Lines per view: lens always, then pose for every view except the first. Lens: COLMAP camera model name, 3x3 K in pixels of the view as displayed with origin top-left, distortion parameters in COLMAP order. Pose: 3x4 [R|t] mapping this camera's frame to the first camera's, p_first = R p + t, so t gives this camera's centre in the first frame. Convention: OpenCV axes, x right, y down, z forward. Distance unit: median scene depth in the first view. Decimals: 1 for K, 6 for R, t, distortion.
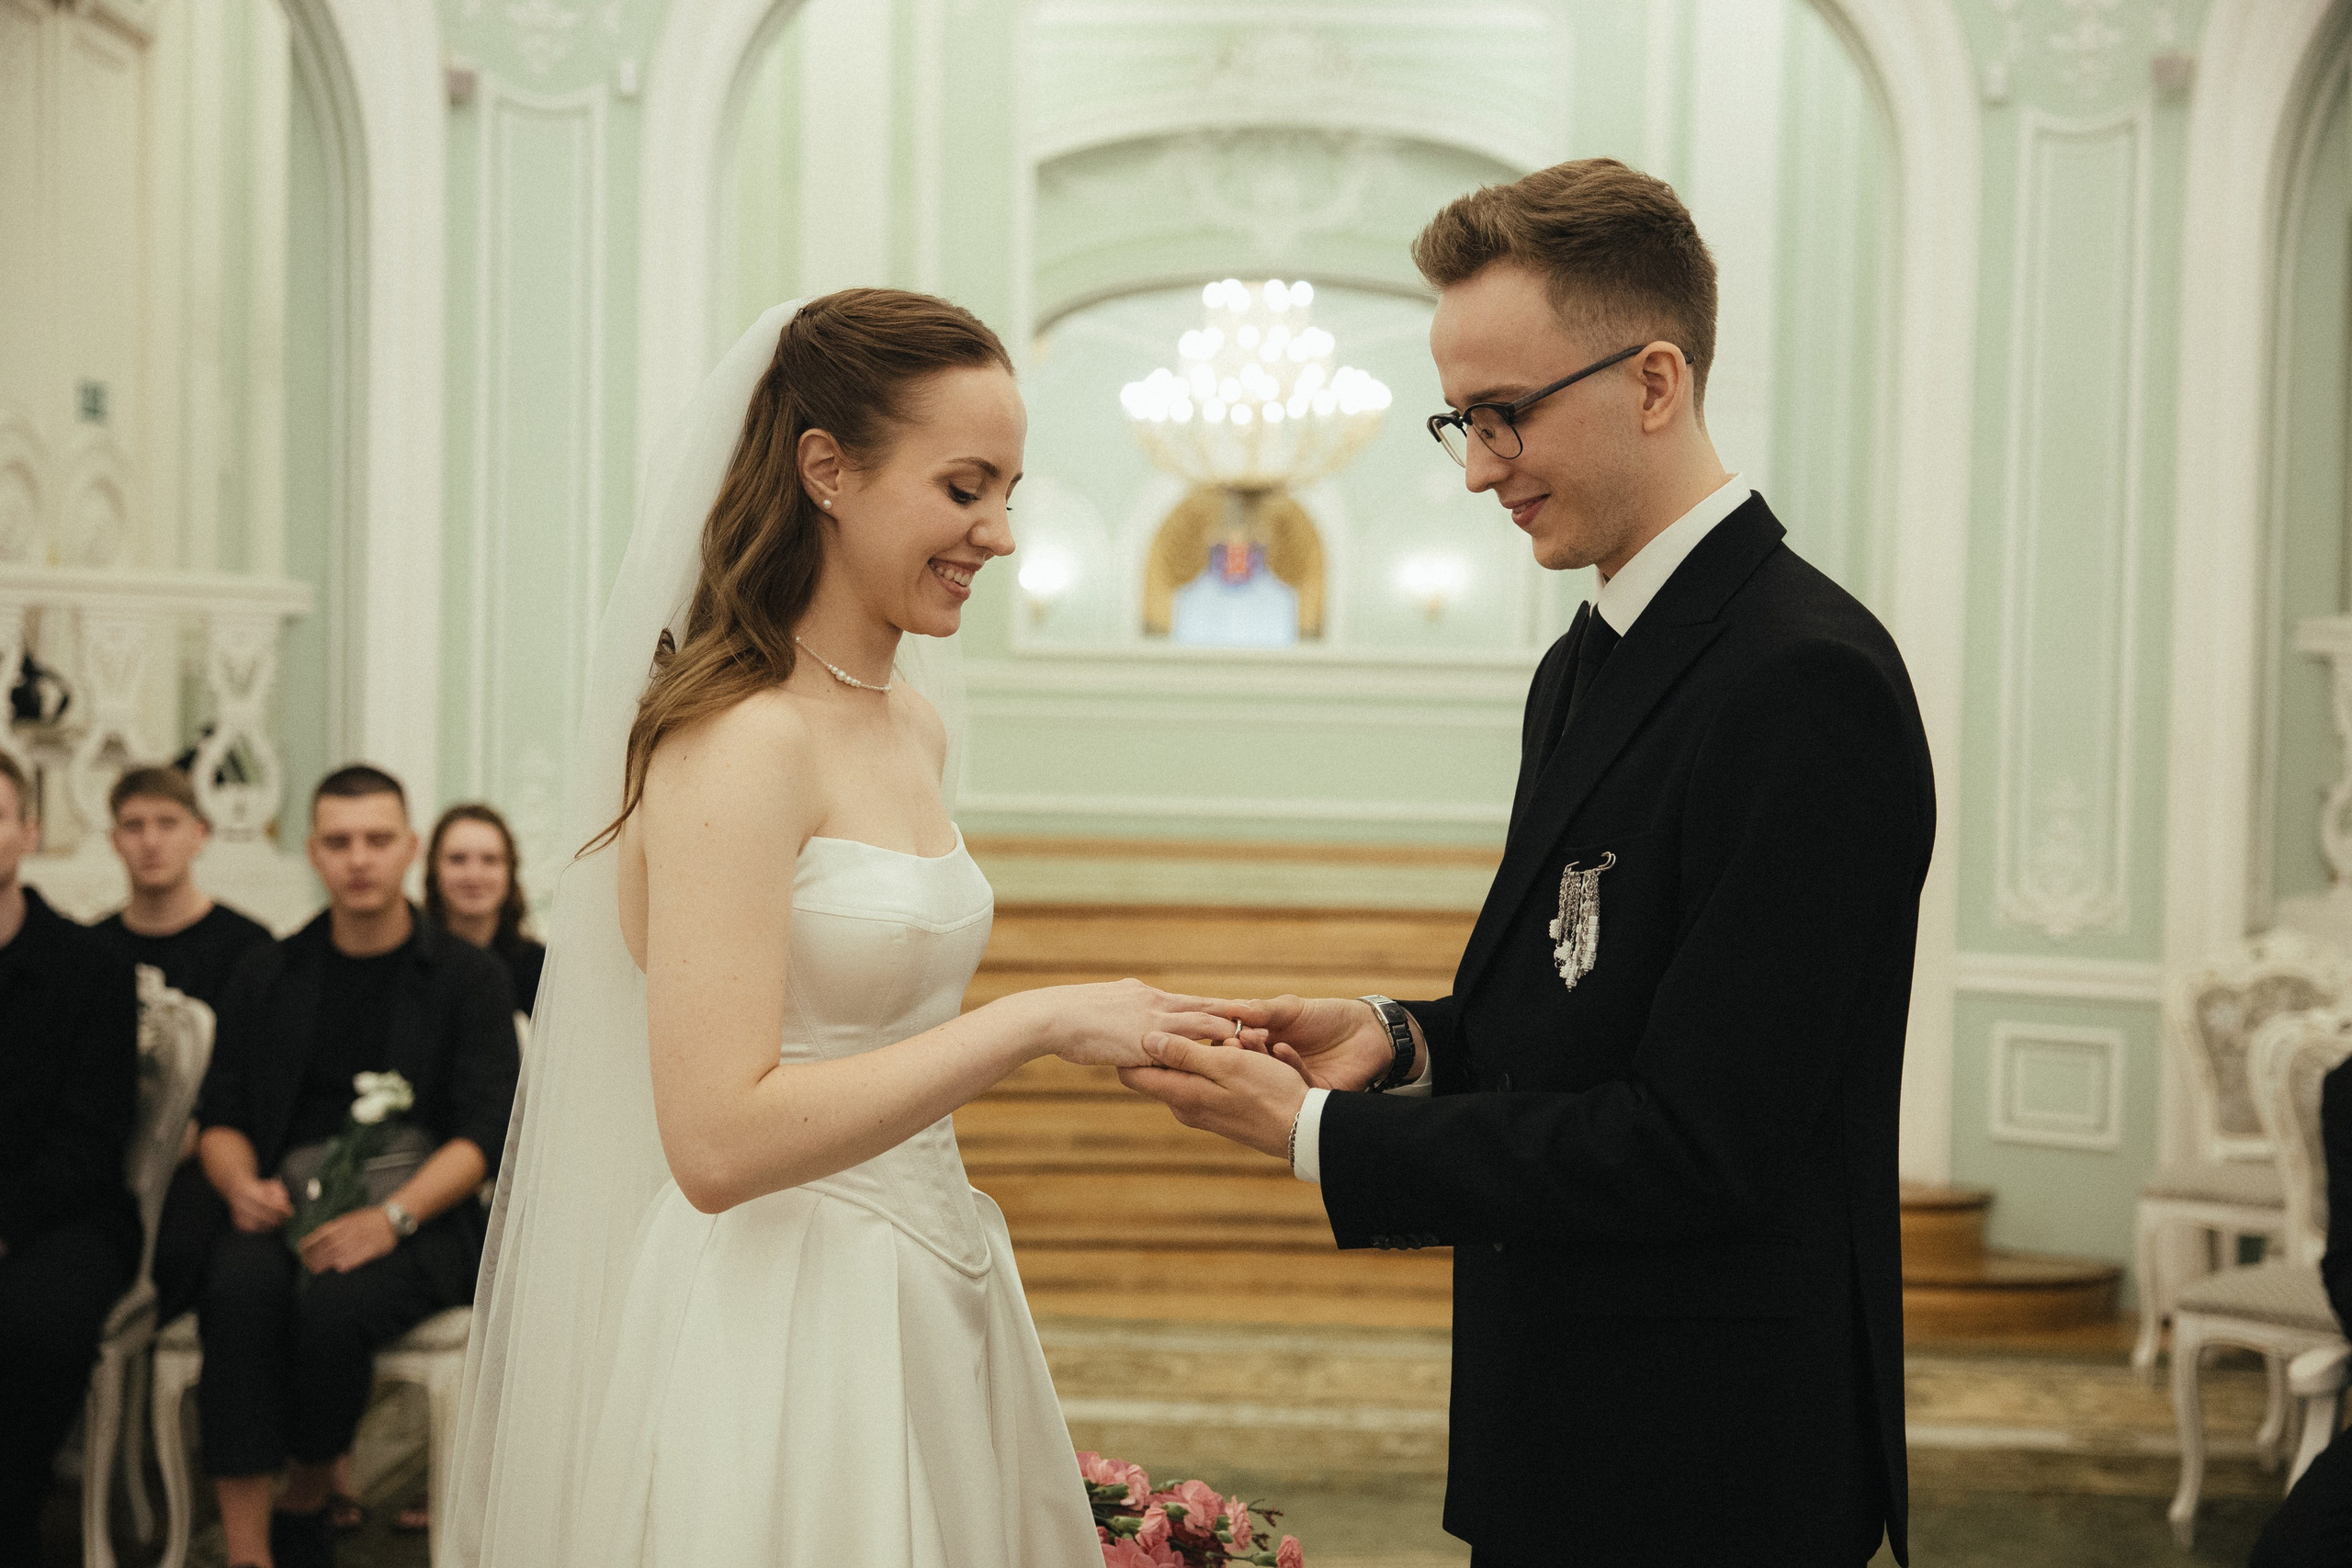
lens RADIAL K [[3057.7, 0, 1176.0], [0, 3057.7, 784.0], [0, 0, 1]] dist [0.099286, -0.014106]
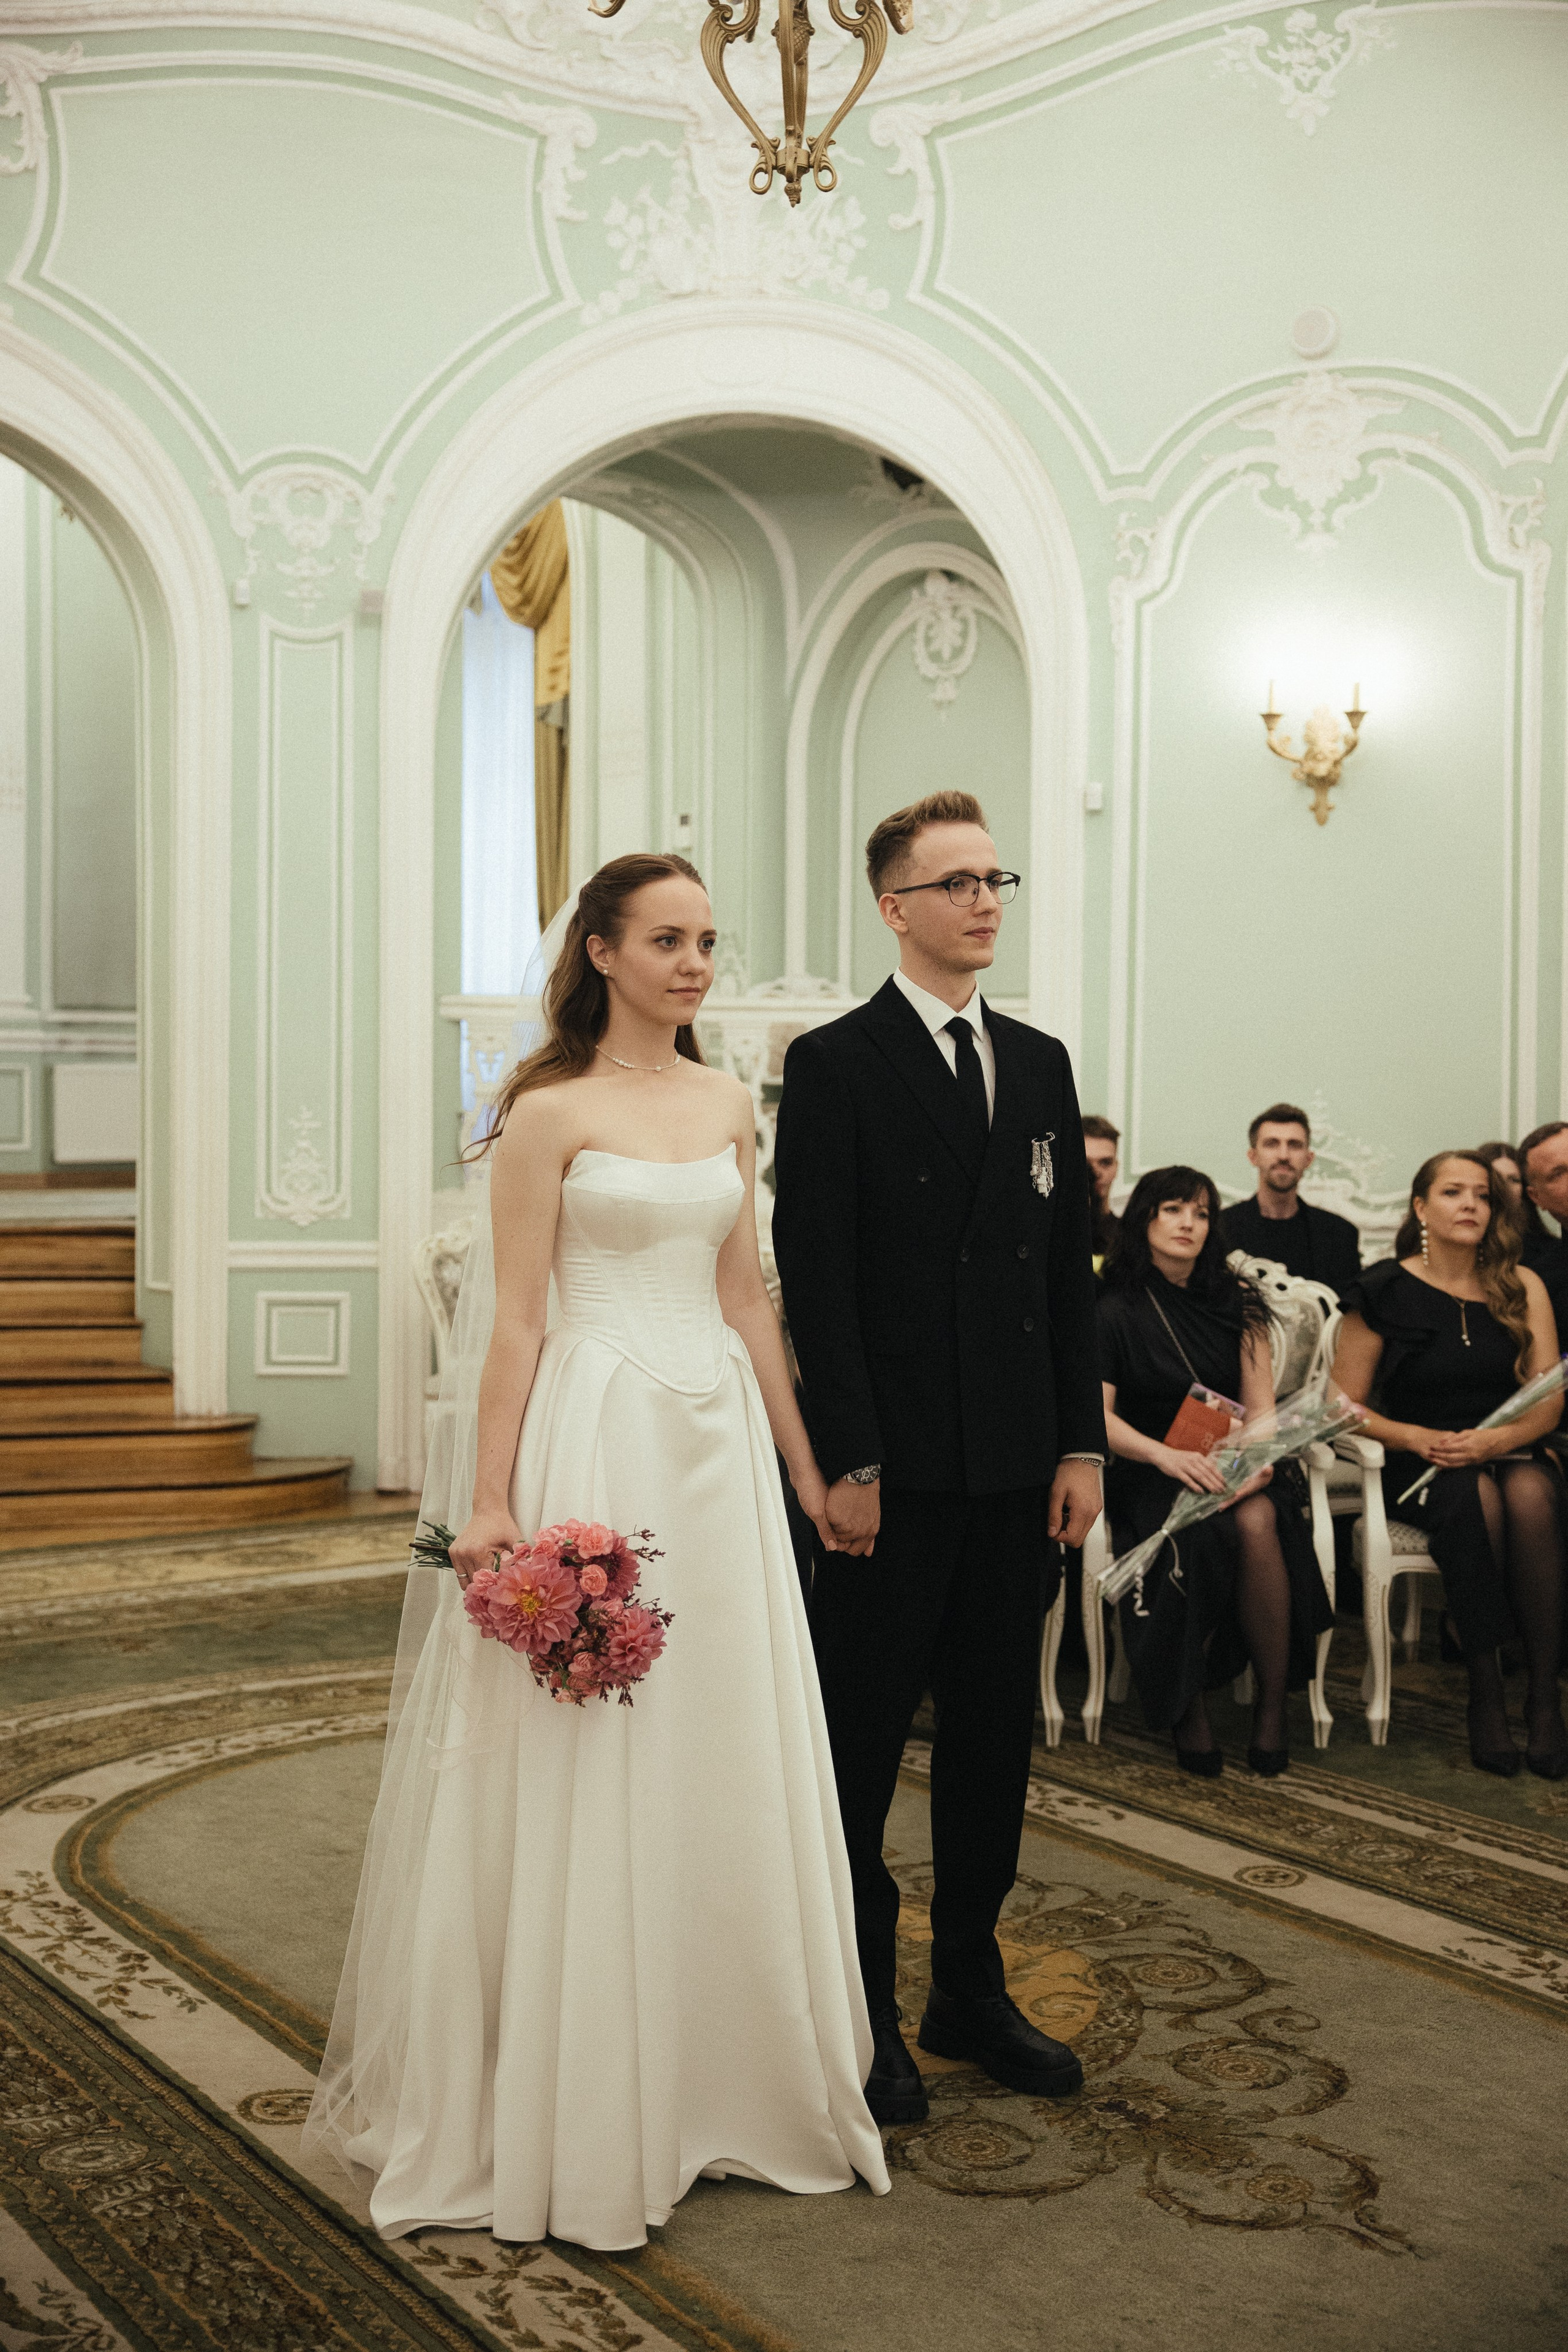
lens RADIAL K [[2780.1, 0, 789.5], [0, 2780.1, 1165.5], [0, 0, 1]] dist [0.069908, -0.011712]
pose [[0.784115, -0.030114, 0.619885, -0.313009], [0.018890, 0.999517, 0.024662, -0.003139], [-0.620329, -0.007628, 0.784305, -0.104239]]
